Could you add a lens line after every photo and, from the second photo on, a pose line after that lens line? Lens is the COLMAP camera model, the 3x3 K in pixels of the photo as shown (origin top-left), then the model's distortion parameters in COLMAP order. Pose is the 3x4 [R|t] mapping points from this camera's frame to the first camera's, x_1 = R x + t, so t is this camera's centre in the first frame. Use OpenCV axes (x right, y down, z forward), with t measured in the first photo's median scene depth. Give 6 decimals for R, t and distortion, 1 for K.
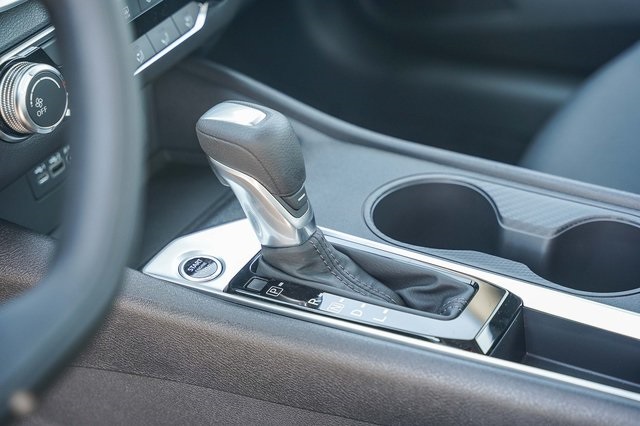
lens RADIAL K [[1262.2, 0, 320.0], [0, 1262.2, 213.0], [0, 0, 1]] dist [0.141126, -0.095241]
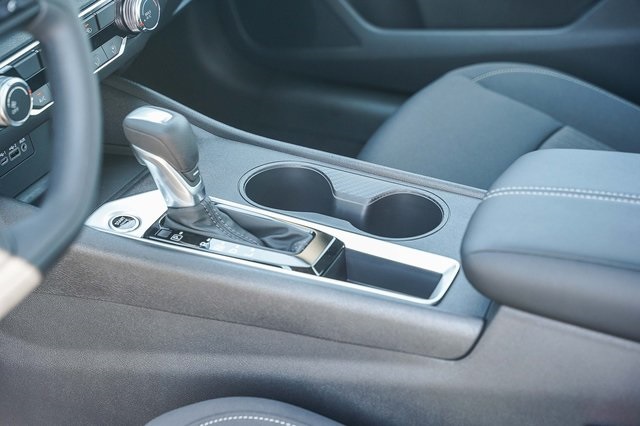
lens RADIAL K [[1101.1, 0, 320.0], [0, 1101.1, 213.0], [0, 0, 1]] dist [0.063714, 0.155693]
pose [[0.994530, 0.008546, 0.104104, -0.004222], [-0.008464, 0.999963, -0.001234, 0.033639], [-0.104111, 0.000346, 0.994566, -0.277076]]
